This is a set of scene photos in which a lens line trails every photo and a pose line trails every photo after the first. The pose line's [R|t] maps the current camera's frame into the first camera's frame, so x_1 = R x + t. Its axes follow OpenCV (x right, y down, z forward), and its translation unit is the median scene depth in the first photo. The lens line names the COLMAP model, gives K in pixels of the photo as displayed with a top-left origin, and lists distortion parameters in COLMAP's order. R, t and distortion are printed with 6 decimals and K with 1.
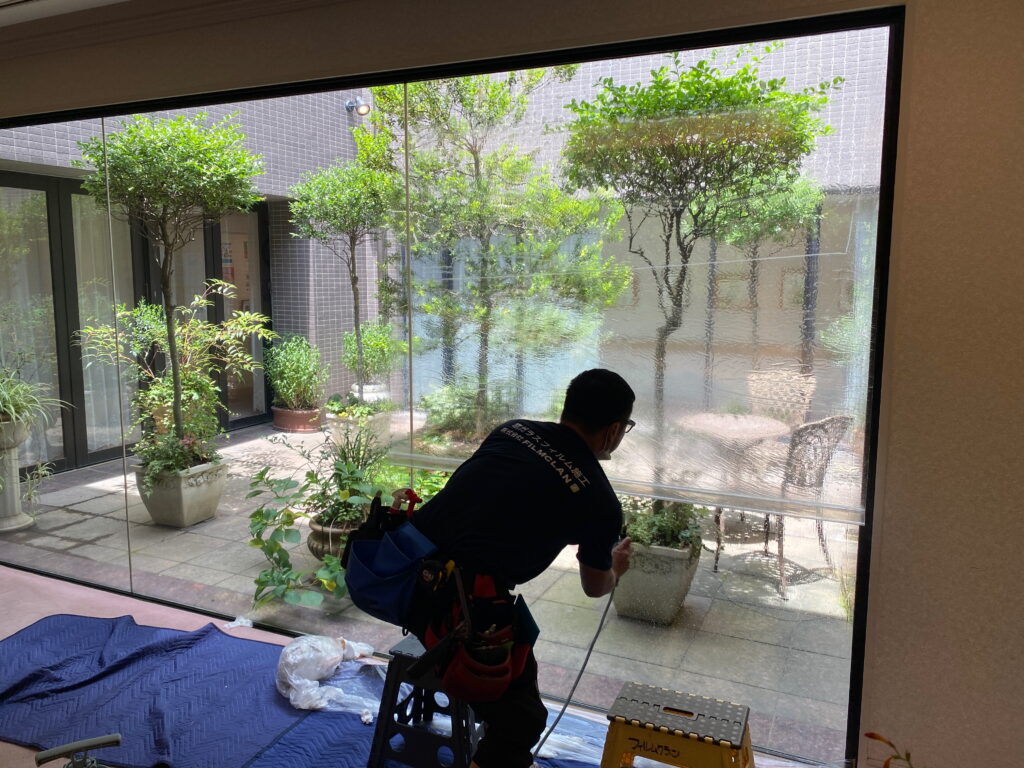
lens RADIAL K [[783.4, 0, 513.3], [0, 783.4, 374.1], [0, 0, 1]] dist [-0.007494, -0.000136]
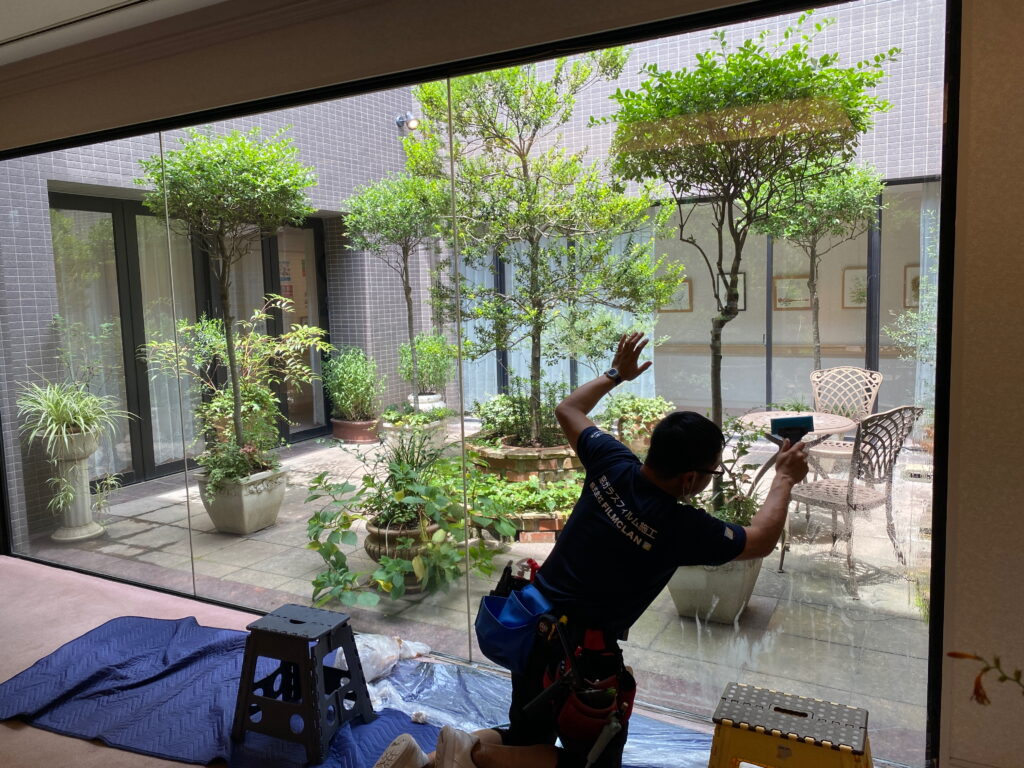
lens RADIAL K [[783.4, 0, 513.3], [0, 783.4, 374.1], [0, 0, 1]] dist [-0.007494, -0.000136]
pose [[0.997016, -0.025572, -0.072832, 0.005152], [0.024106, 0.999490, -0.020938, 0.018650], [0.073331, 0.019119, 0.997124, 0.008527]]
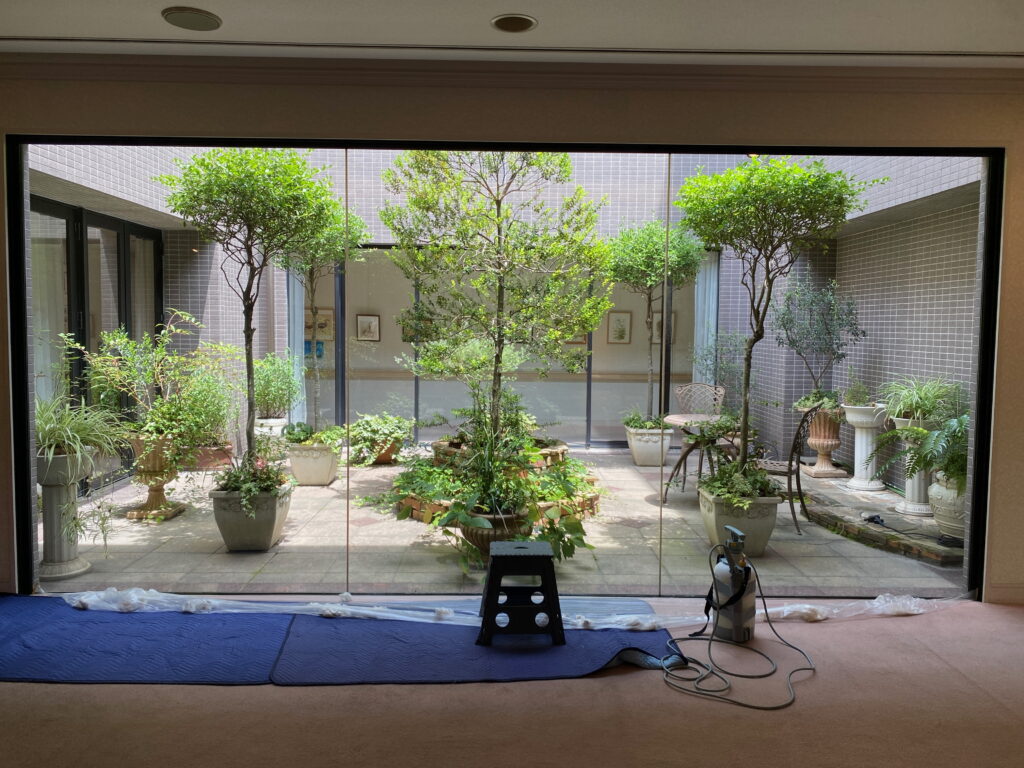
lens RADIAL K [[780.8, 0, 501.0], [0, 780.8, 375.3], [0, 0, 1]] dist [-0.002047, -0.005425]
pose [[0.904798, -0.021970, 0.425273, -0.610613], [0.048688, 0.997456, -0.052058, 0.042763], [-0.423048, 0.067808, 0.903567, -0.046179]]
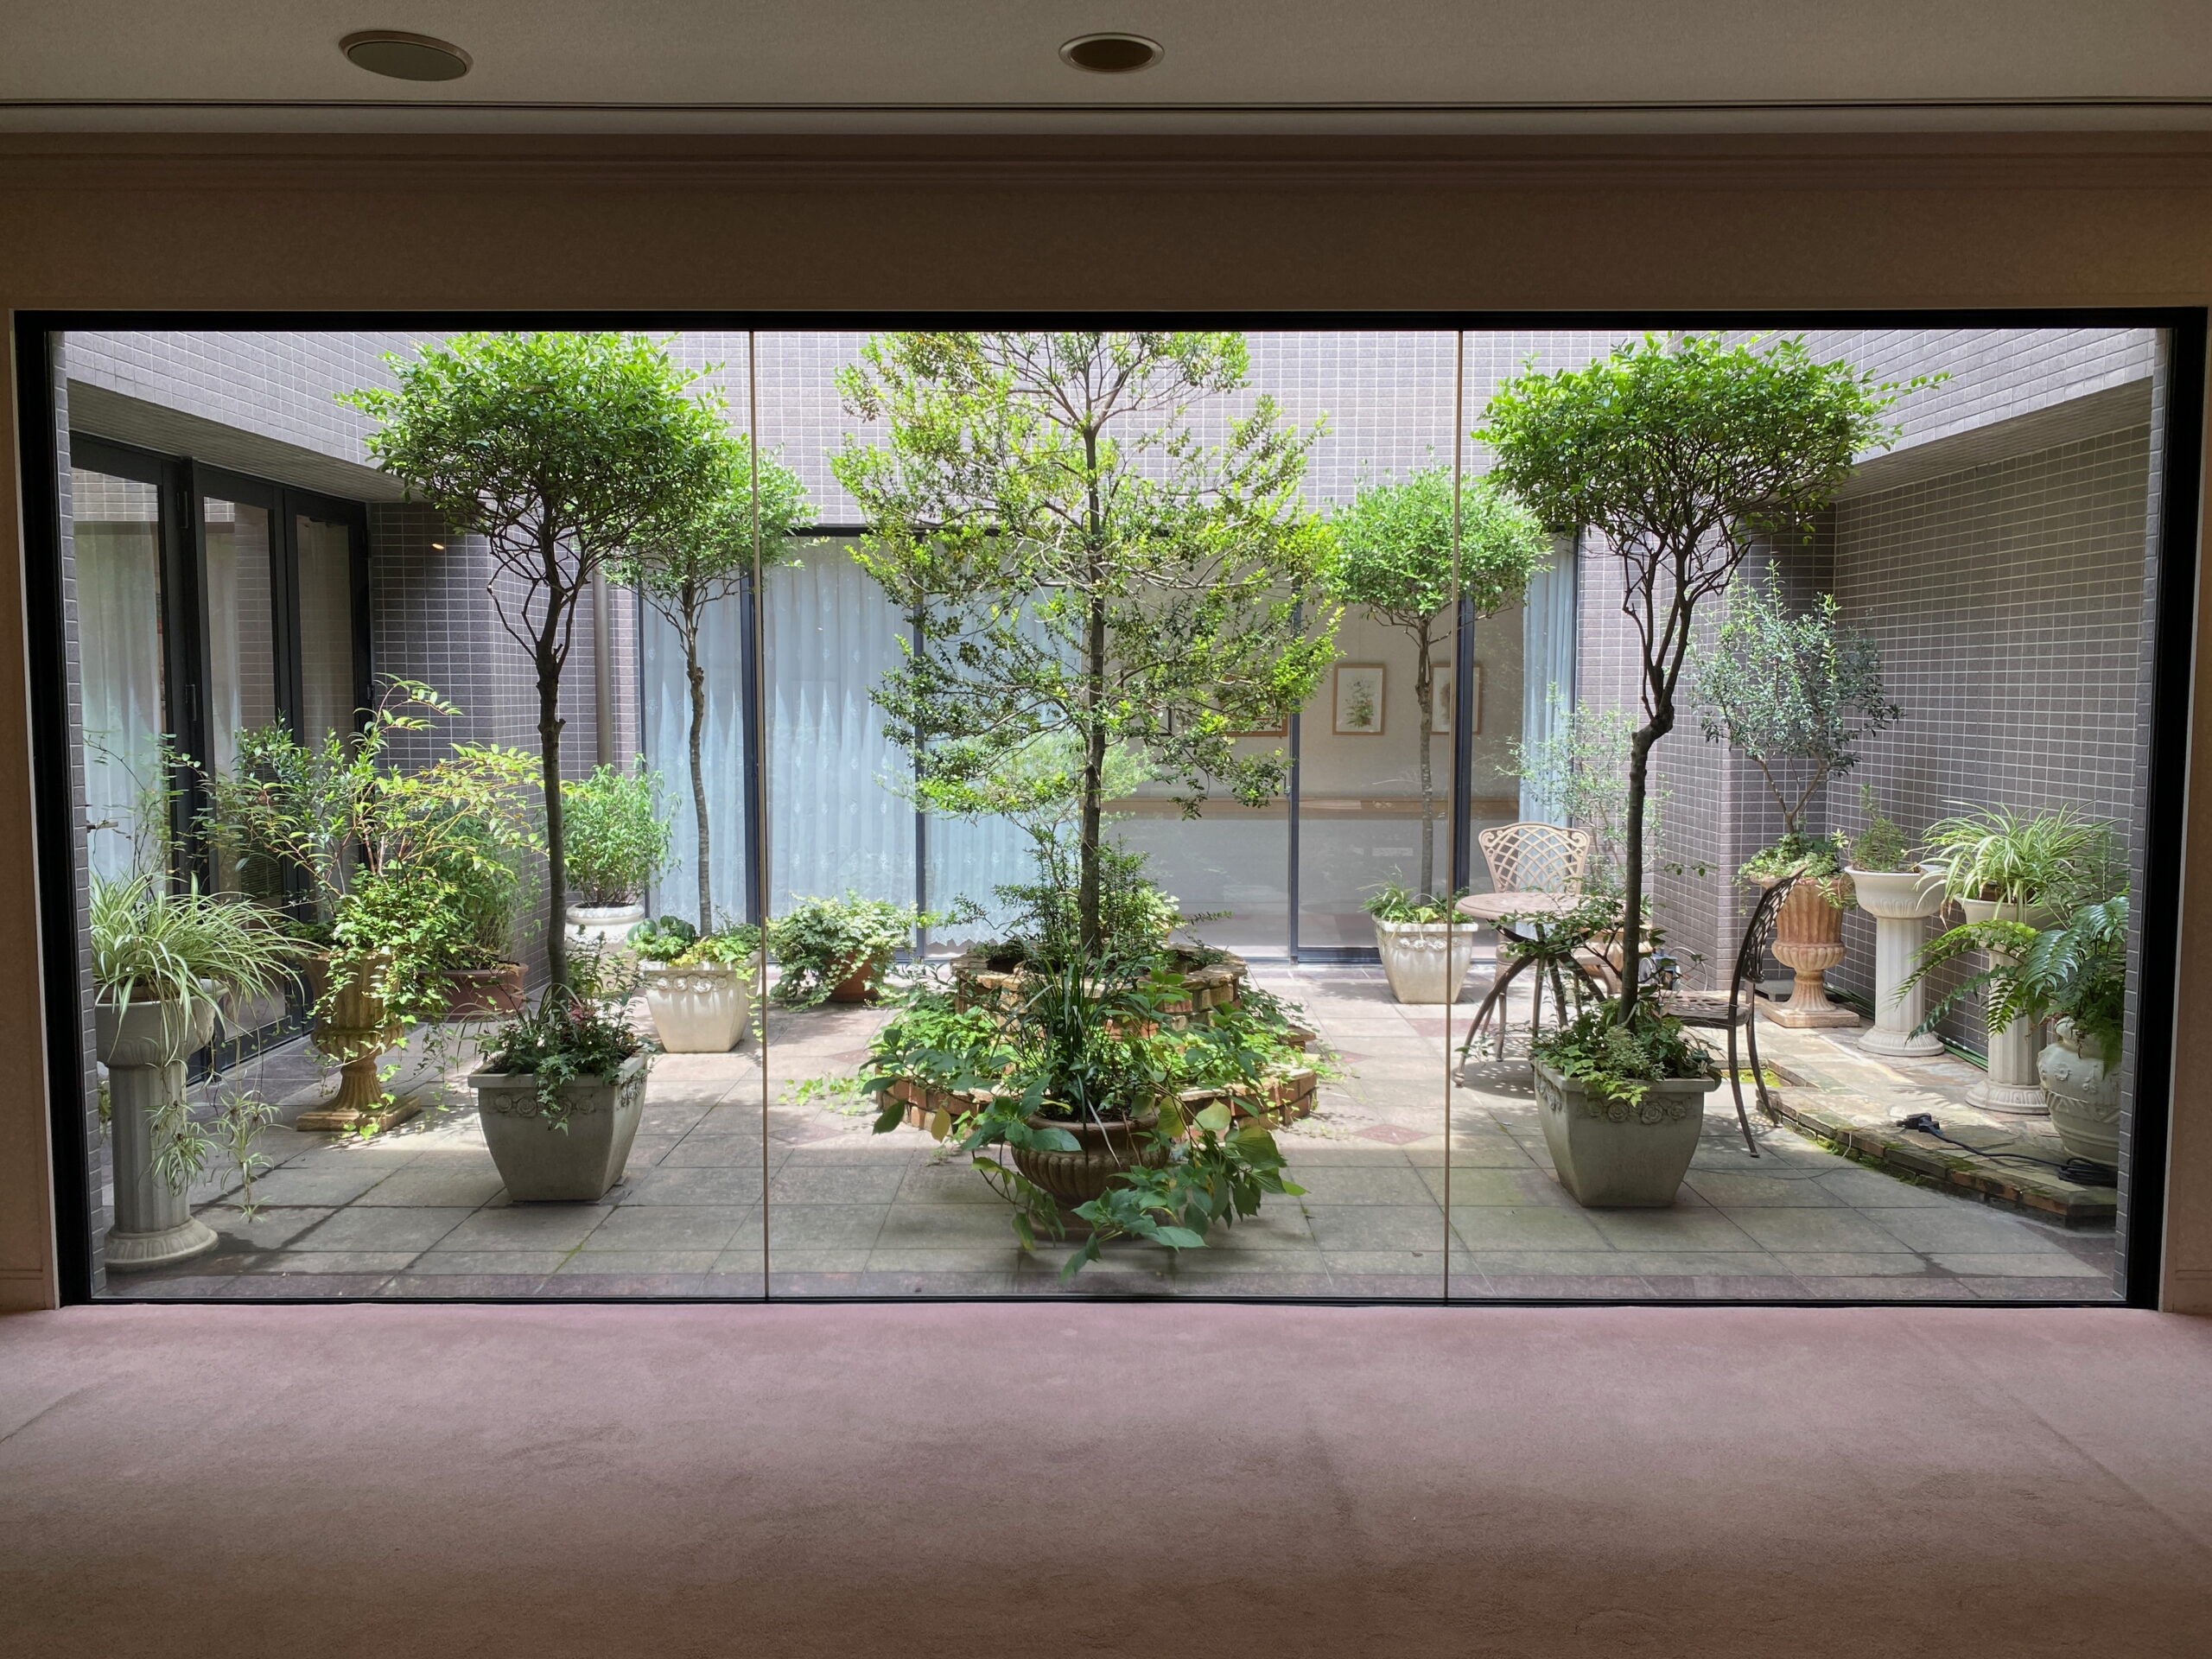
lens RADIAL K [[1685.7, 0, 1079.9], [0, 1685.7, 819.3], [0, 0, 1]] dist [-0.002591, -0.000123]
pose [[0.911533, -0.036551, 0.409600, -0.600105], [0.057742, 0.997551, -0.039481, 0.029756], [-0.407154, 0.059639, 0.911411, -0.041063]]
